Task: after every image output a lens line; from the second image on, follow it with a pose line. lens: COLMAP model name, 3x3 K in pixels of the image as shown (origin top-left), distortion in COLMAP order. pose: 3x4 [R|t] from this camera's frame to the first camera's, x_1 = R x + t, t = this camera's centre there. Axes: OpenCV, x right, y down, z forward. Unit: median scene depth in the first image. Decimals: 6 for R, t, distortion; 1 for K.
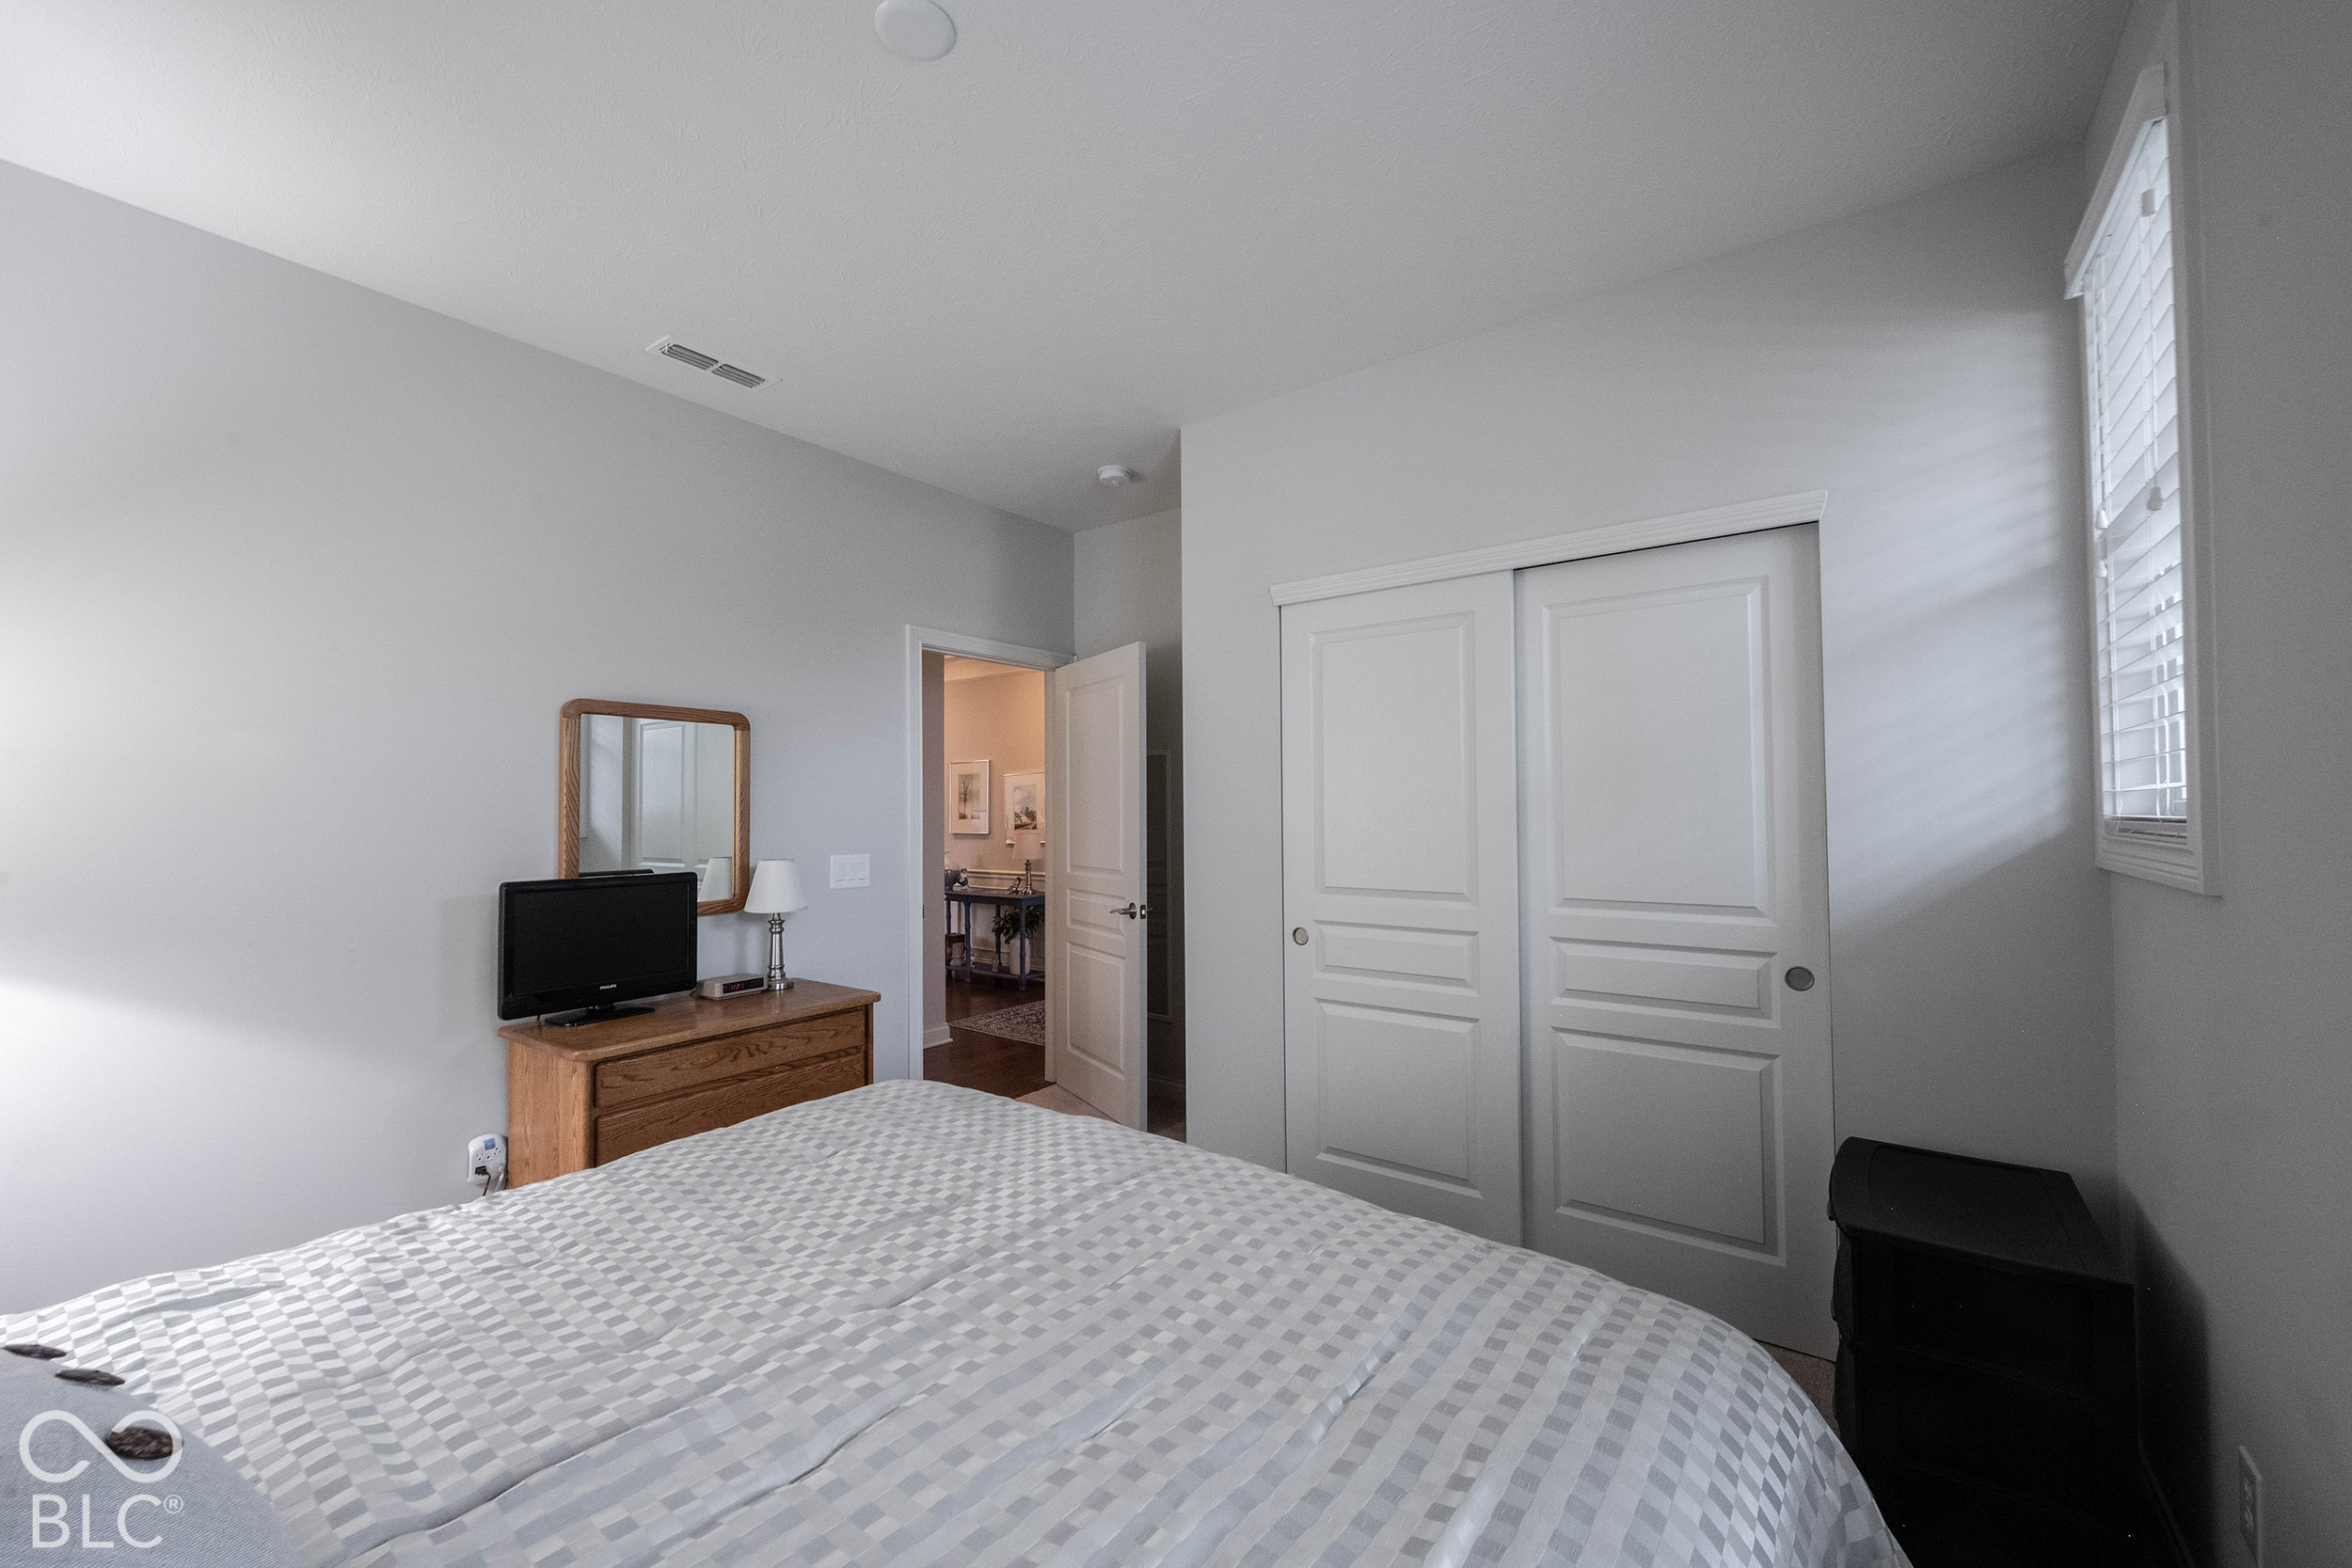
lens RADIAL K [[928.9, 0, 1176.0], [0, 928.9, 784.0], [0, 0, 1]] dist [0.000930, 0.000405]
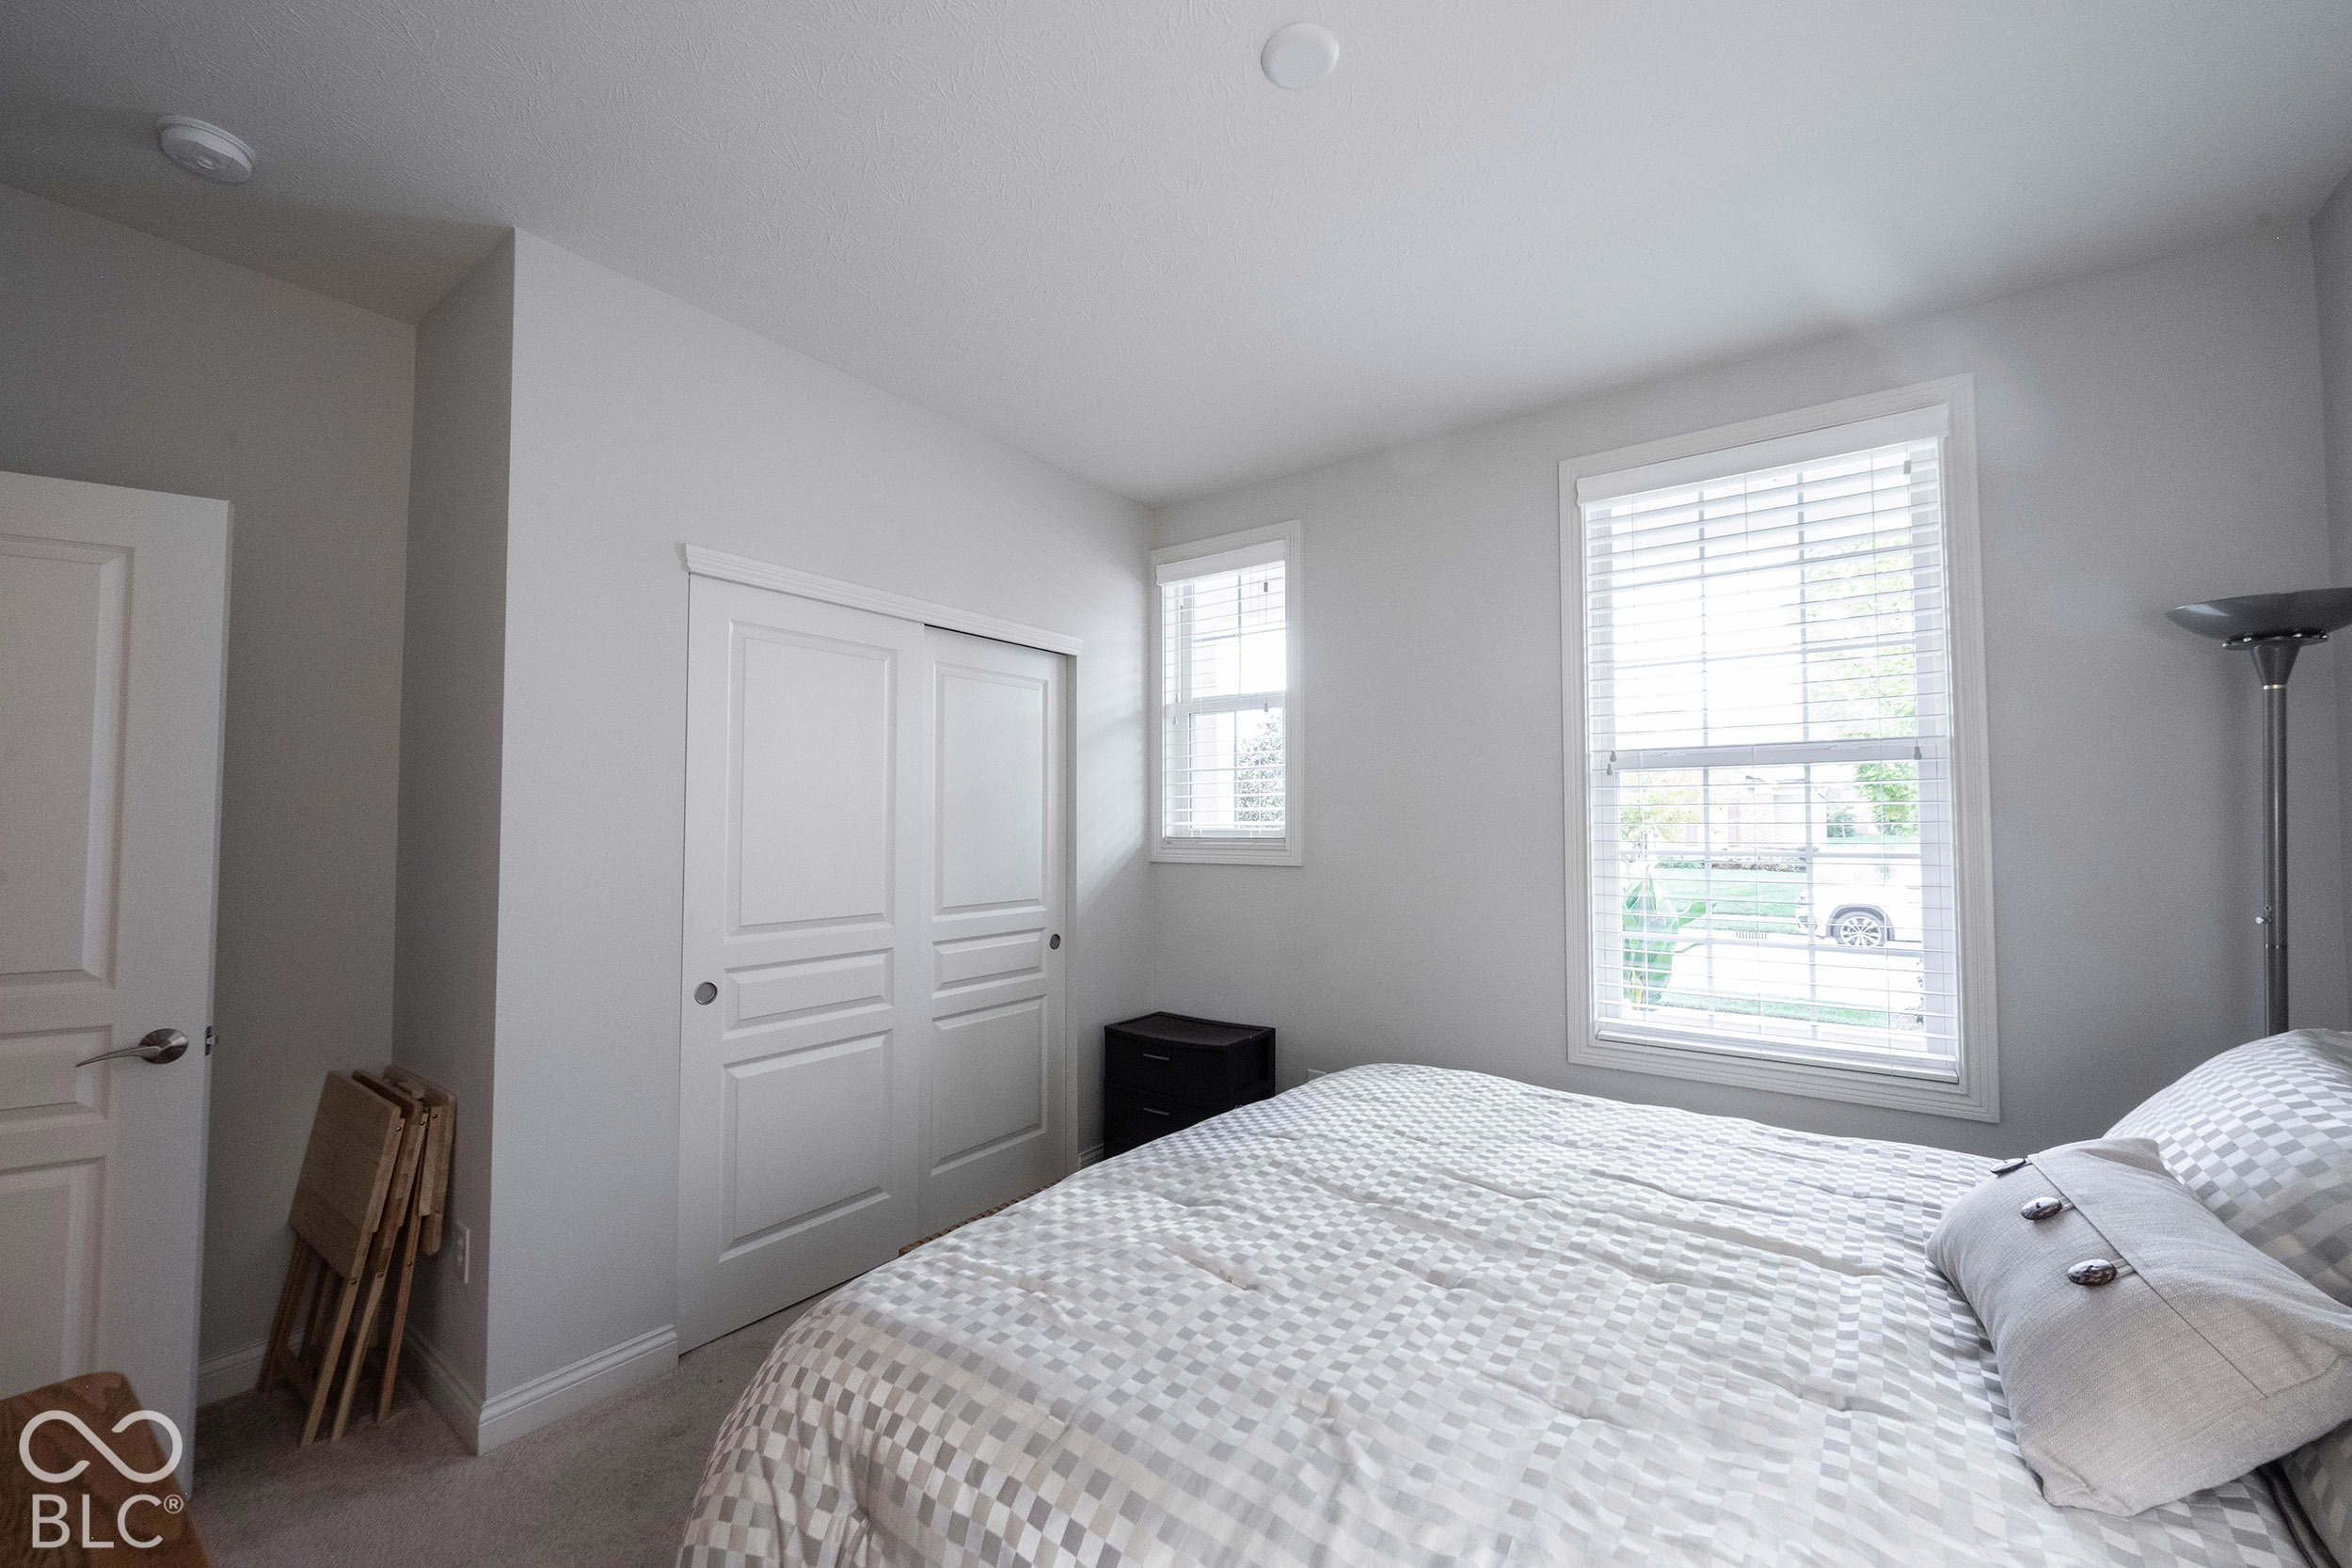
lens RADIAL K [[928.9, 0, 1176.0], [0, 928.9, 784.0], [0, 0, 1]] dist [0.000930, 0.000405]
pose [[-0.011123, 0.051780, 0.998597, -0.802246], [-0.027950, 0.998252, -0.052073, 0.017564], [-0.999547, -0.028490, -0.009656, 0.721870]]
